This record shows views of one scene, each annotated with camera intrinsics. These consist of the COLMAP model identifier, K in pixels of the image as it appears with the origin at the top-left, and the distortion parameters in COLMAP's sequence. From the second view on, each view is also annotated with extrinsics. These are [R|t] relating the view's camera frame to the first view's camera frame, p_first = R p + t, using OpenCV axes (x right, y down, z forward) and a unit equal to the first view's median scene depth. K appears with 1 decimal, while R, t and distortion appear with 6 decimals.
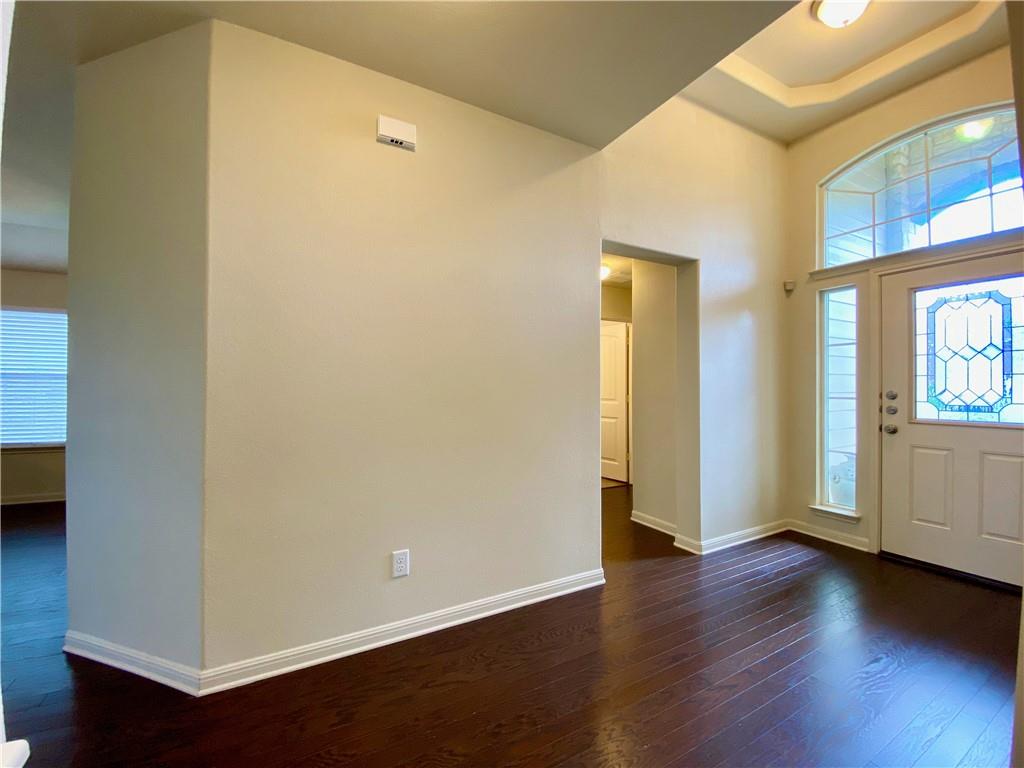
lens RADIAL K [[416.8, 0, 512.0], [0, 416.8, 384.0], [0, 0, 1]] dist [0.040313, -0.026831]
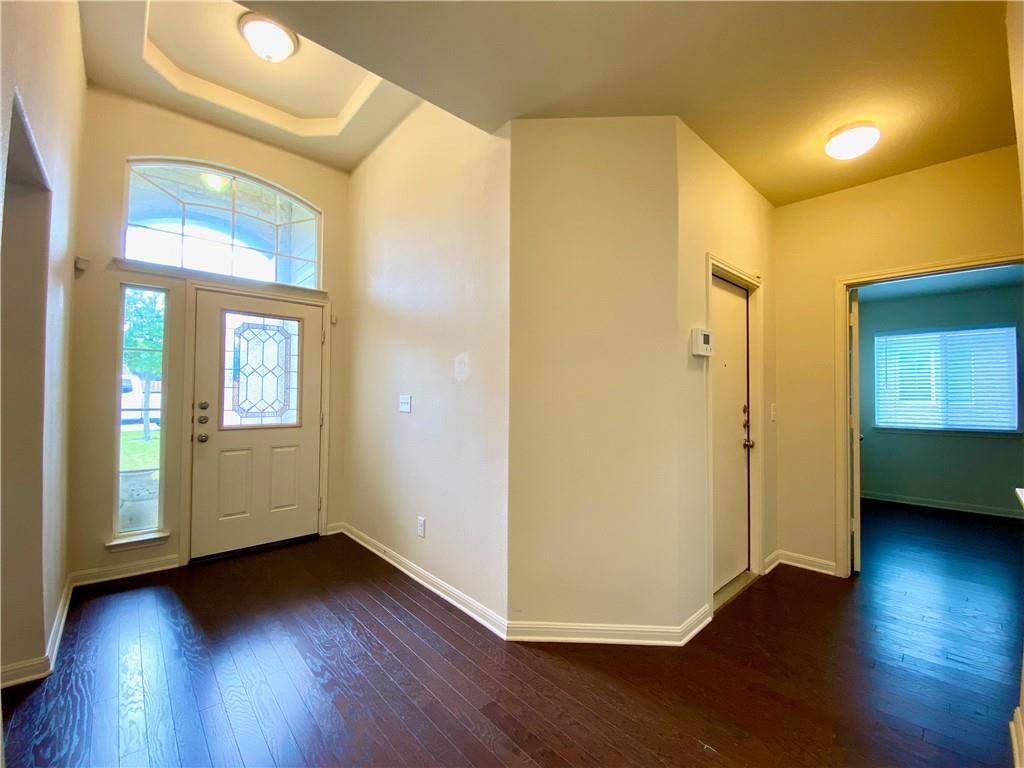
lens RADIAL K [[428.5, 0, 511.8], [0, 428.5, 387.2], [0, 0, 1]] dist [0.000067, -0.000489]
pose [[-0.206046, 0.019323, 0.978352, -0.303455], [-0.011172, 0.999693, -0.022097, -0.003535], [-0.978479, -0.015483, -0.205767, 0.477402]]
